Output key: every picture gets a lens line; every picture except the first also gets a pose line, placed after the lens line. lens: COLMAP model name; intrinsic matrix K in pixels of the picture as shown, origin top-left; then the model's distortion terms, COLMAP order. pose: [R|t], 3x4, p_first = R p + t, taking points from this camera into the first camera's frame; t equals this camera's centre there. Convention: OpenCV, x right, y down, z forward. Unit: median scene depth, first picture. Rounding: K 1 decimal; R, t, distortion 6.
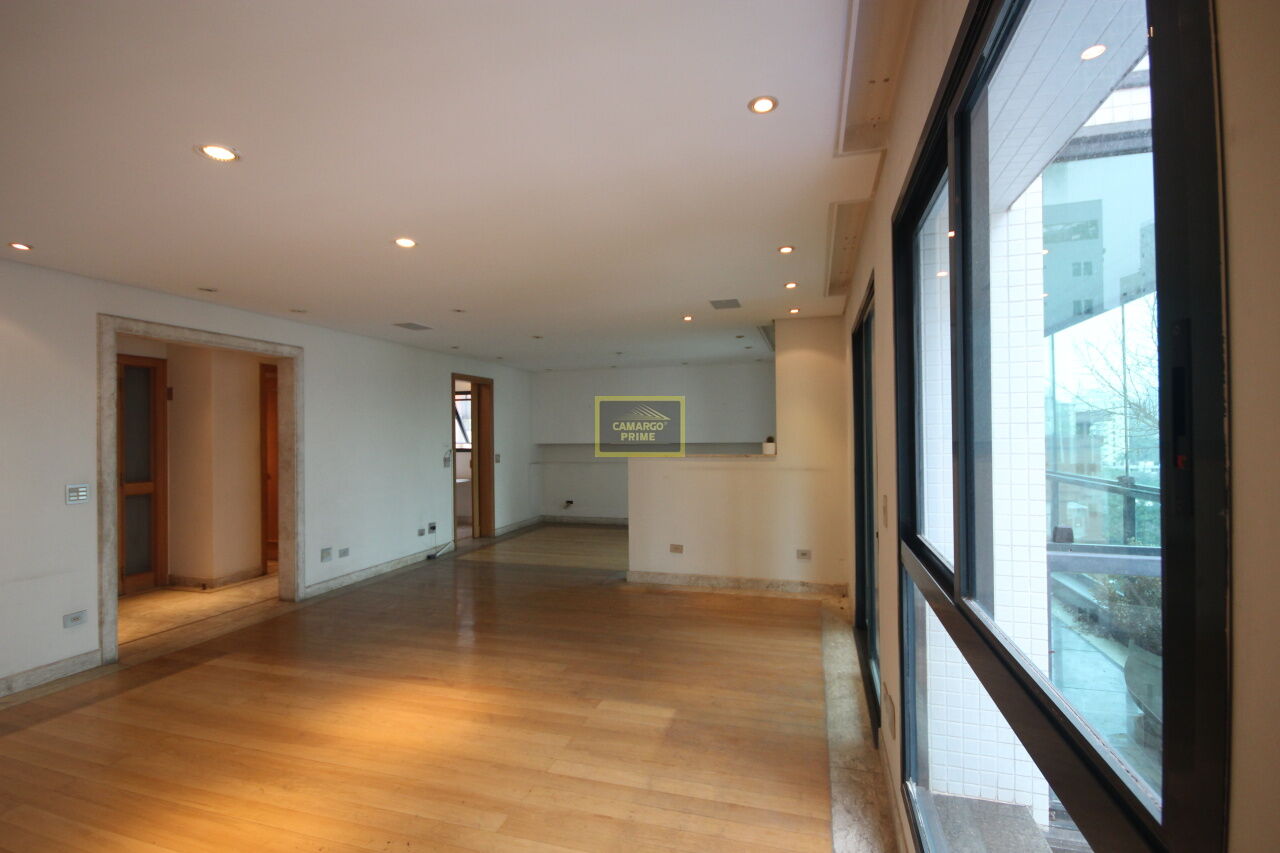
lens RADIAL K [[591.7, 0, 640.6], [0, 591.7, 429.0], [0, 0, 1]] dist [0.000799, 0.000054]
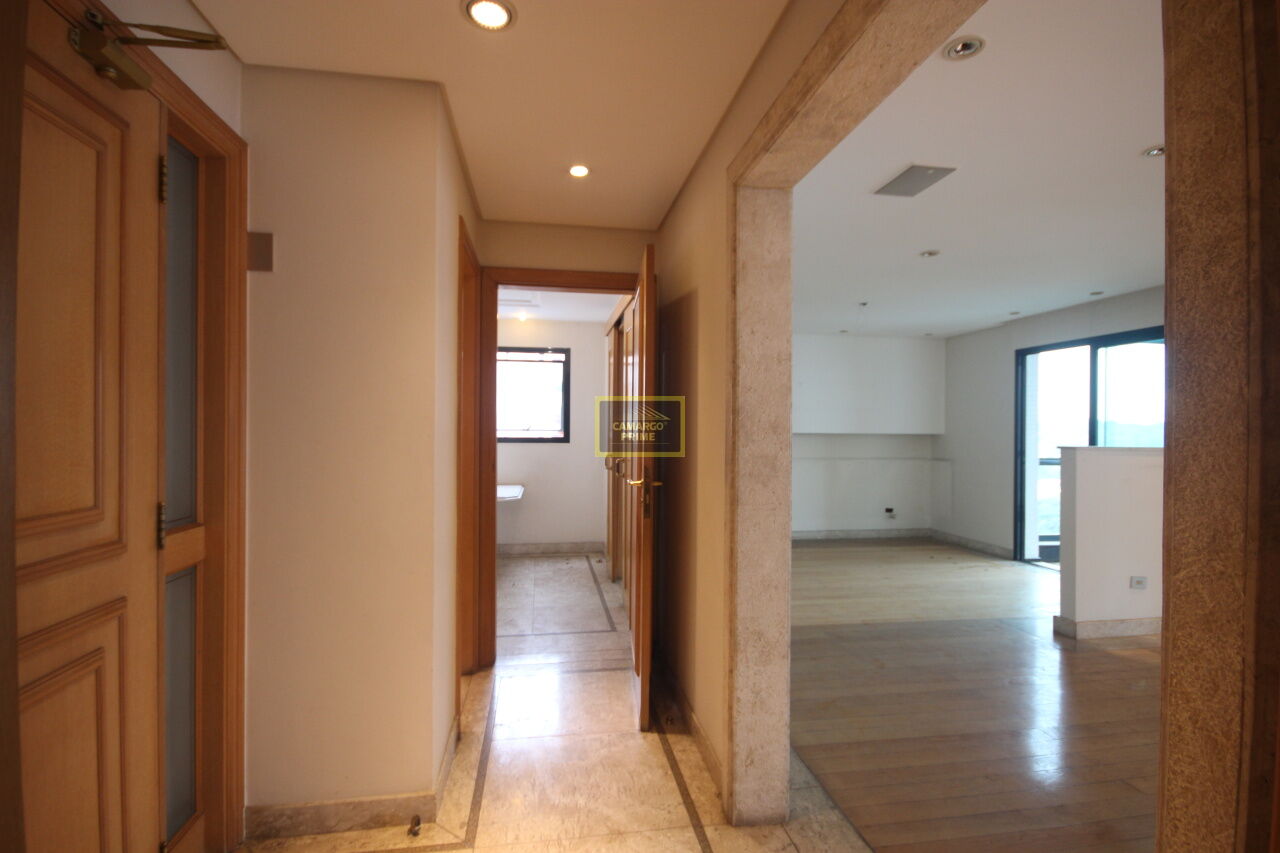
lens RADIAL K [[591.7, 0, 638.4], [0, 591.7, 430.6], [0, 0, 1]] dist [0.000799, 0.000054]
pose [[0.901932, 0.016182, 0.431575, -0.747318], [-0.020339, 0.999781, 0.005020, 0.032779], [-0.431399, -0.013306, 0.902063, 0.618200]]
